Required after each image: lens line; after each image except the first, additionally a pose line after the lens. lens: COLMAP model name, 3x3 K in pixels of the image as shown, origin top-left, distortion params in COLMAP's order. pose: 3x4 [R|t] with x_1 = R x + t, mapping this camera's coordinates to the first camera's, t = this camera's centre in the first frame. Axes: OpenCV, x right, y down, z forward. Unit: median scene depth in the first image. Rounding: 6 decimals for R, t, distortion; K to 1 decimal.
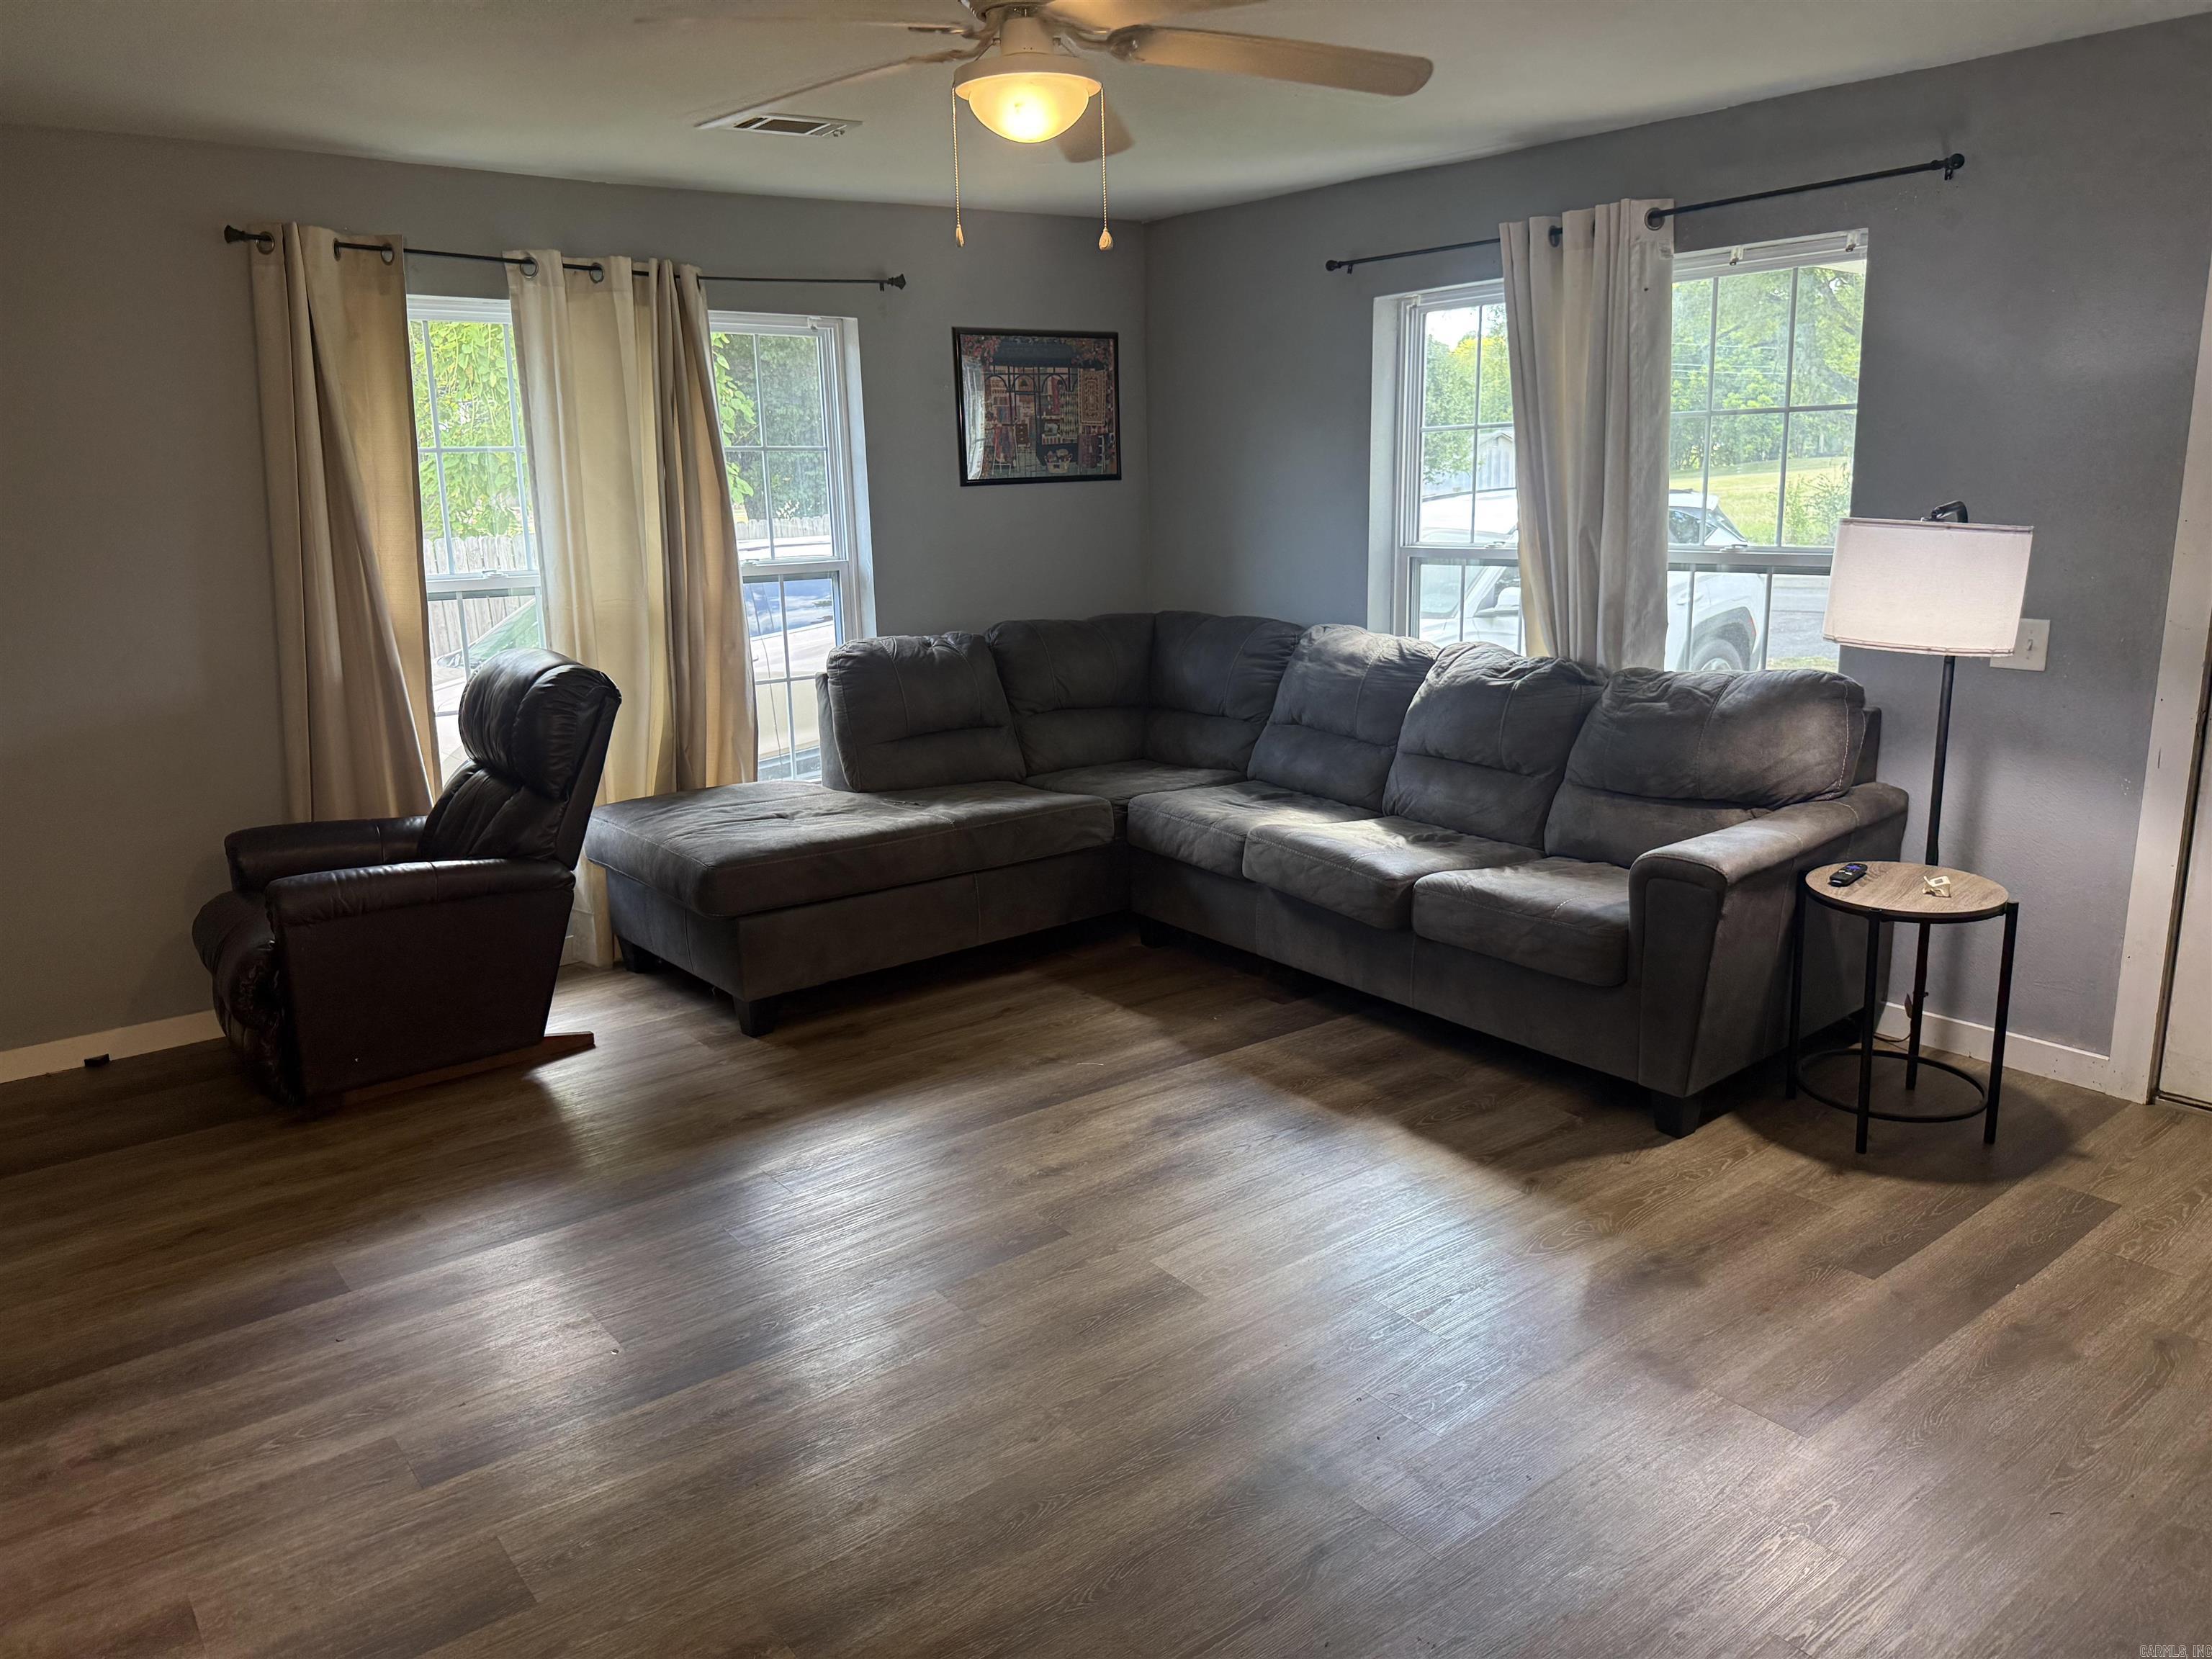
lens RADIAL K [[1538.8, 0, 1106.0], [0, 1538.8, 829.5], [0, 0, 1]] dist [0.047923, -0.103791]
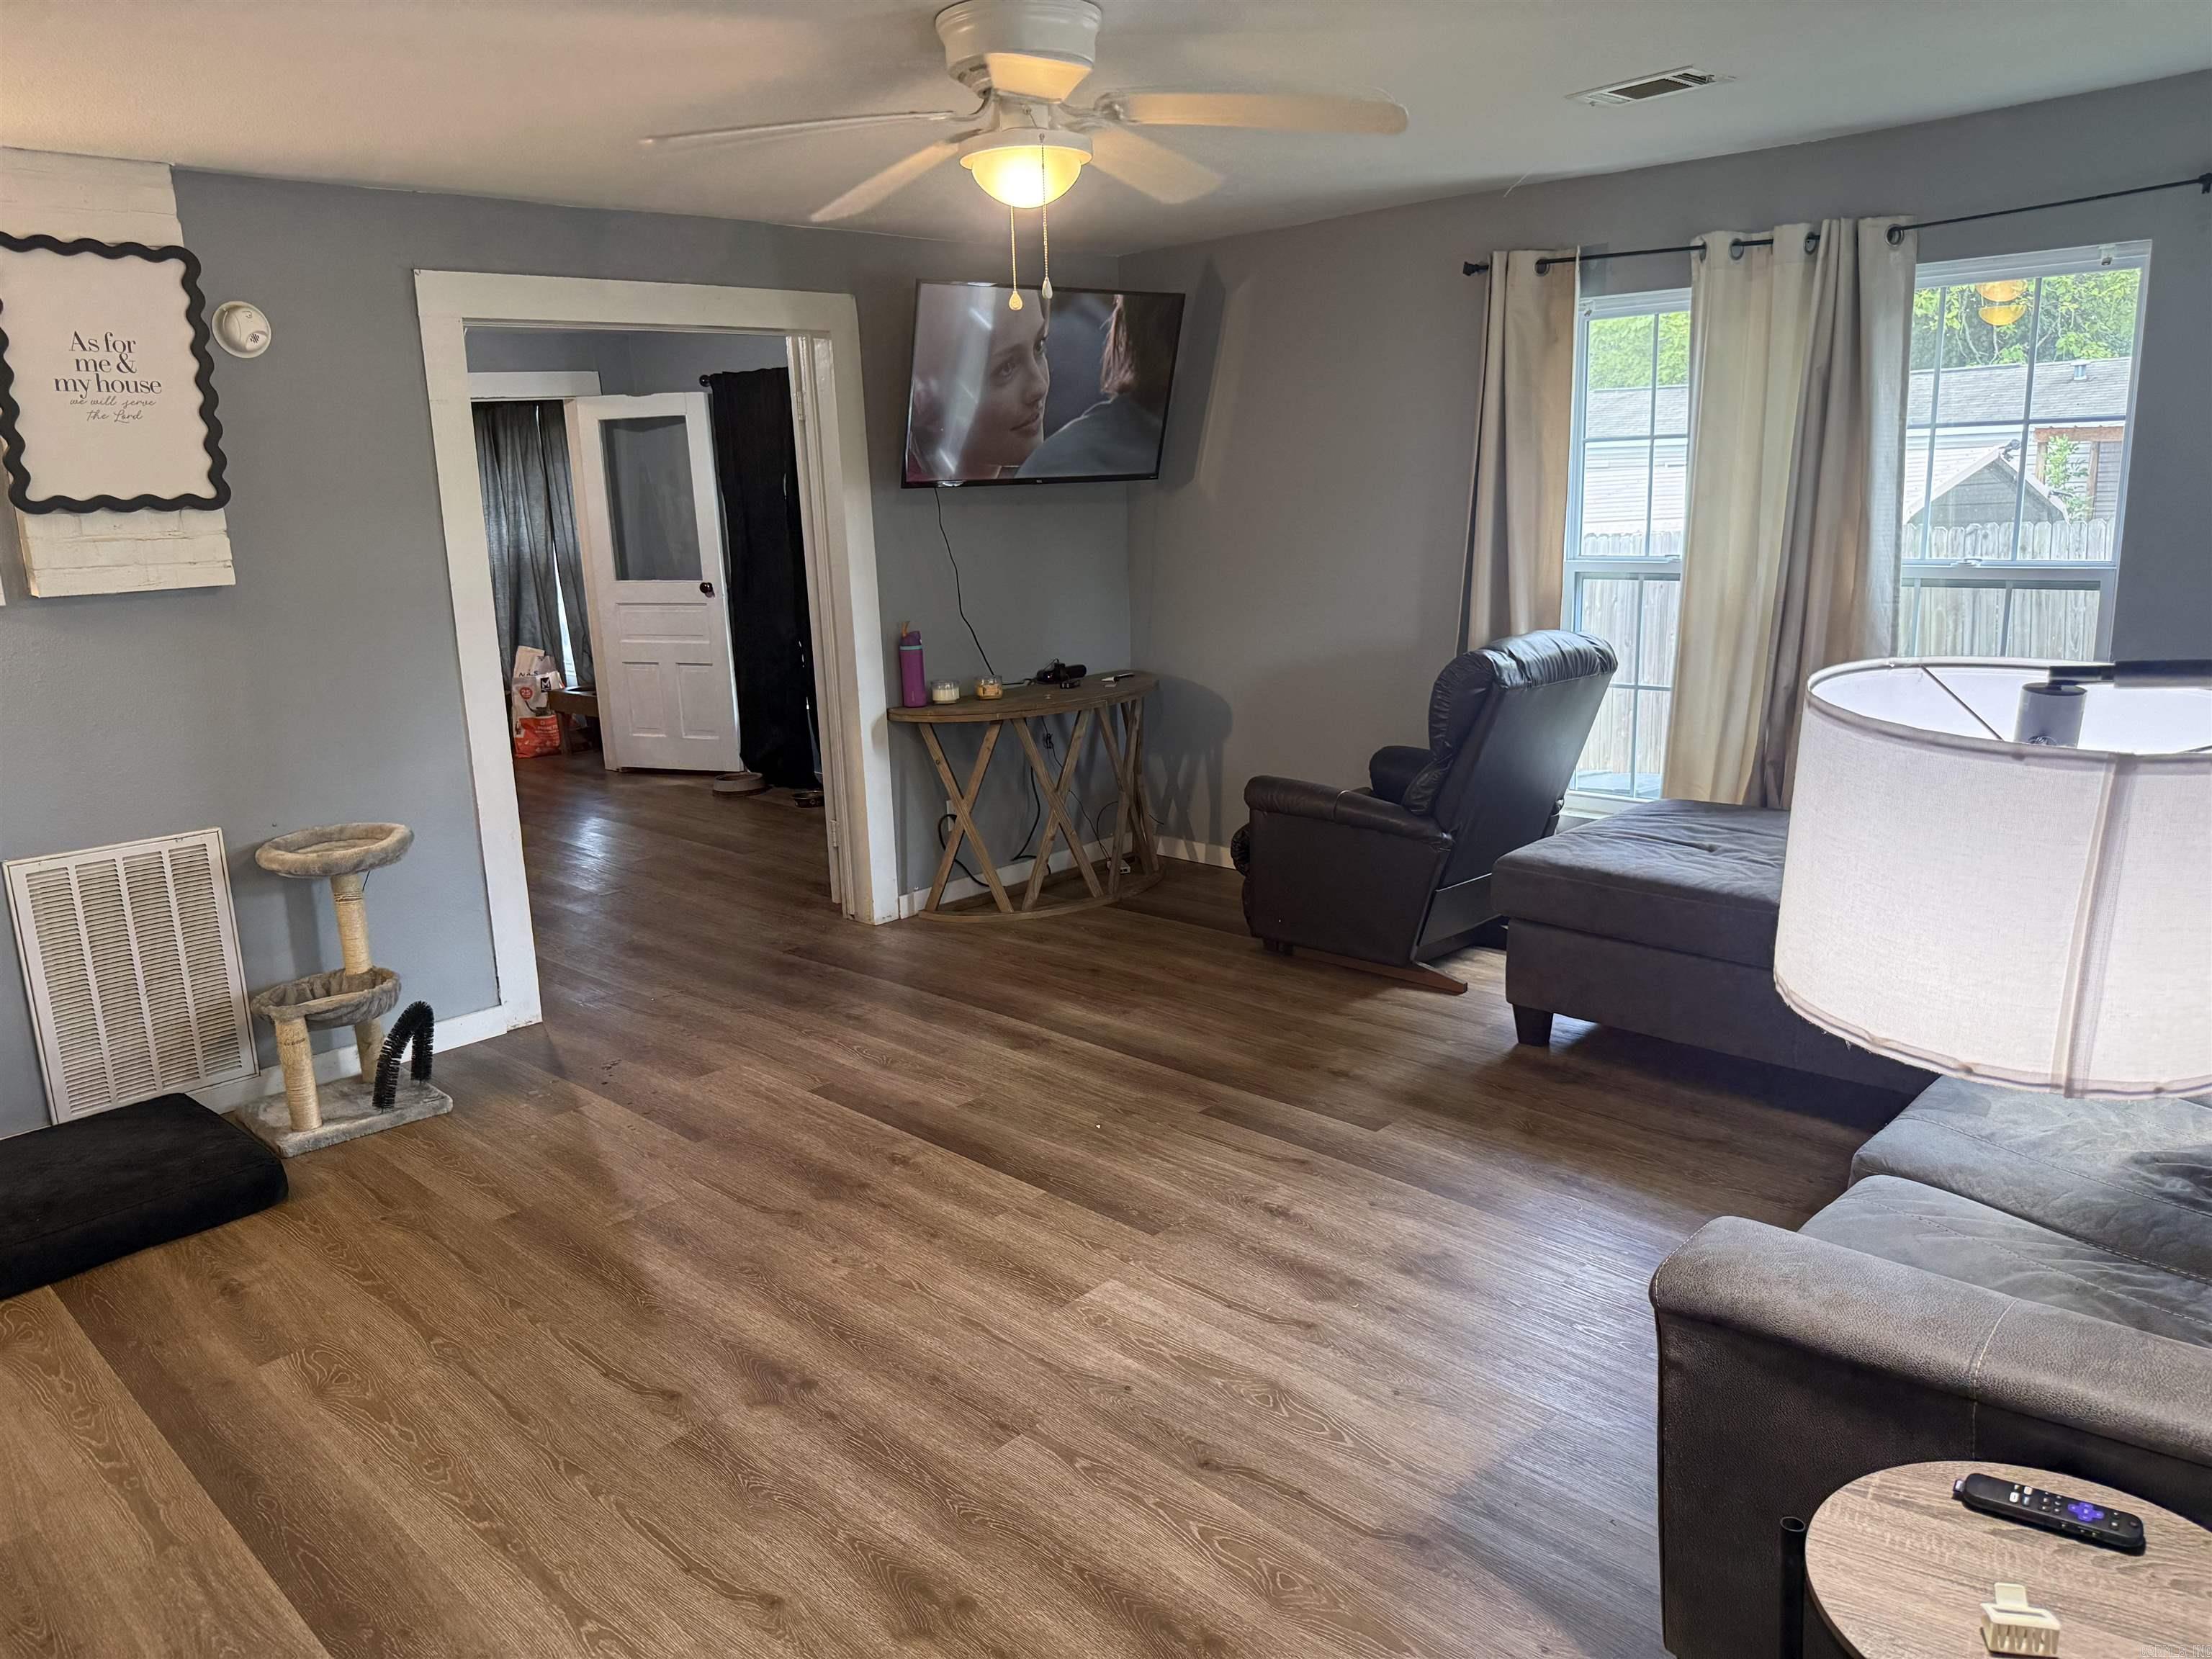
lens RADIAL K [[1565.5, 0, 1106.0], [0, 1565.5, 829.5], [0, 0, 1]] dist [-0.019428, -0.000188]
pose [[0.141694, 0.238722, -0.960695, 0.624990], [-0.194355, 0.958307, 0.209462, -0.159186], [0.970643, 0.157036, 0.182183, 0.550356]]
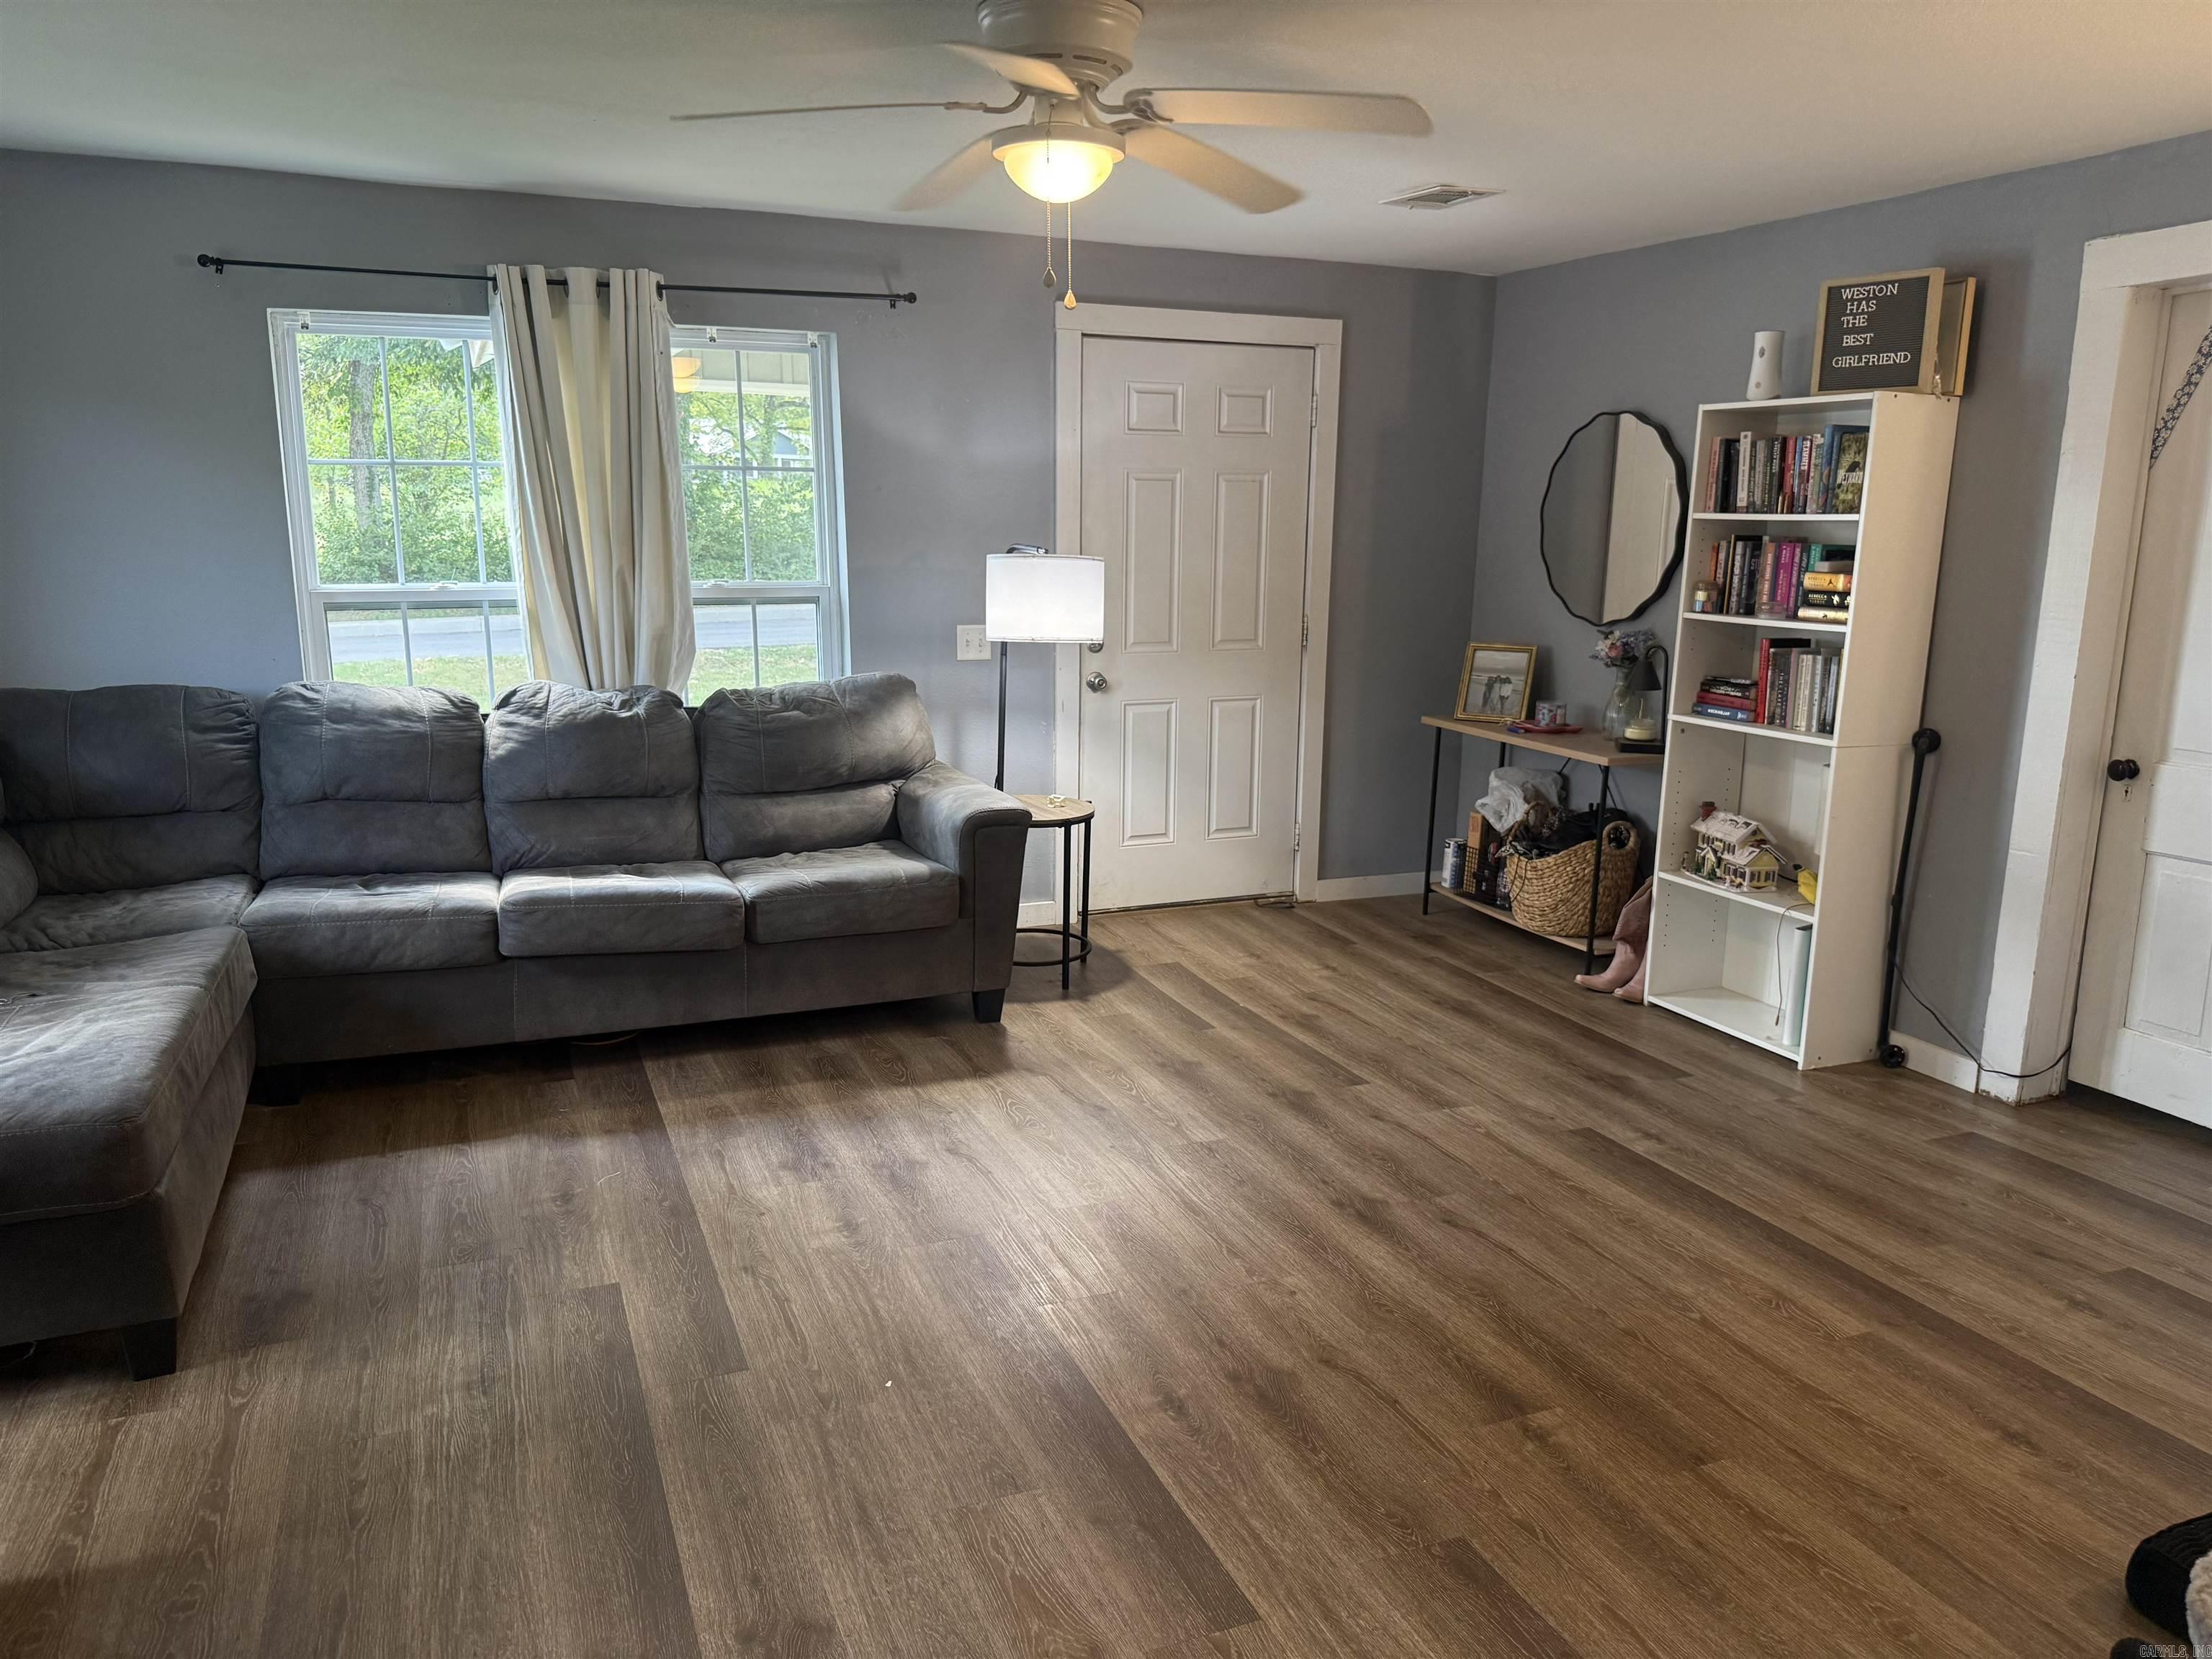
lens RADIAL K [[1565.5, 0, 1106.0], [0, 1565.5, 829.5], [0, 0, 1]] dist [-0.019428, -0.000188]
pose [[0.257578, -0.168817, 0.951396, -0.717996], [0.202808, 0.972133, 0.117589, -0.082177], [-0.944734, 0.162662, 0.284638, 0.438431]]
